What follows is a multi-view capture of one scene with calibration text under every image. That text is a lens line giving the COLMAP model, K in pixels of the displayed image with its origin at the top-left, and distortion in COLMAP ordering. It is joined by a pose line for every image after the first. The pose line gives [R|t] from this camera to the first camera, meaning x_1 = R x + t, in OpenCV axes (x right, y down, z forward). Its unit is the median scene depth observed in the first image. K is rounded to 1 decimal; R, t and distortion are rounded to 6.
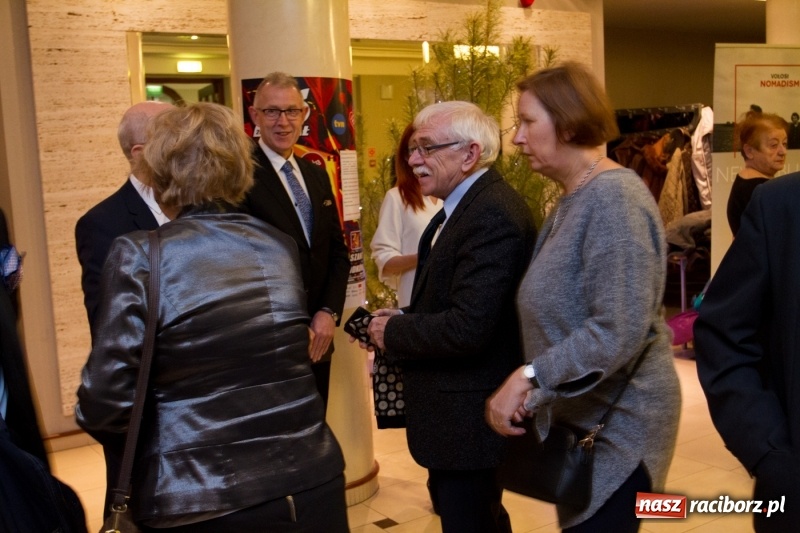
lens RADIAL K [[897.0, 0, 400.0], [0, 897.0, 266.5], [0, 0, 1]] dist [0.001771, -0.003280]
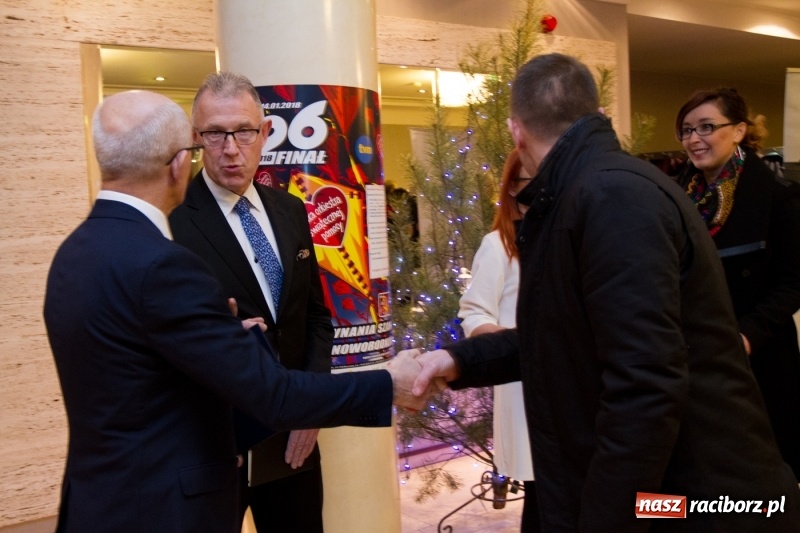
lens RADIAL K [[897.0, 0, 400.0], [0, 897.0, 266.5], [0, 0, 1]] dist [0.001771, -0.003280]
pose [[0.999145, -0.000097, 0.041337, -0.054573], [0.002582, 0.998191, -0.060064, -0.013105], [-0.041256, 0.060119, 0.997338, 0.204559]]
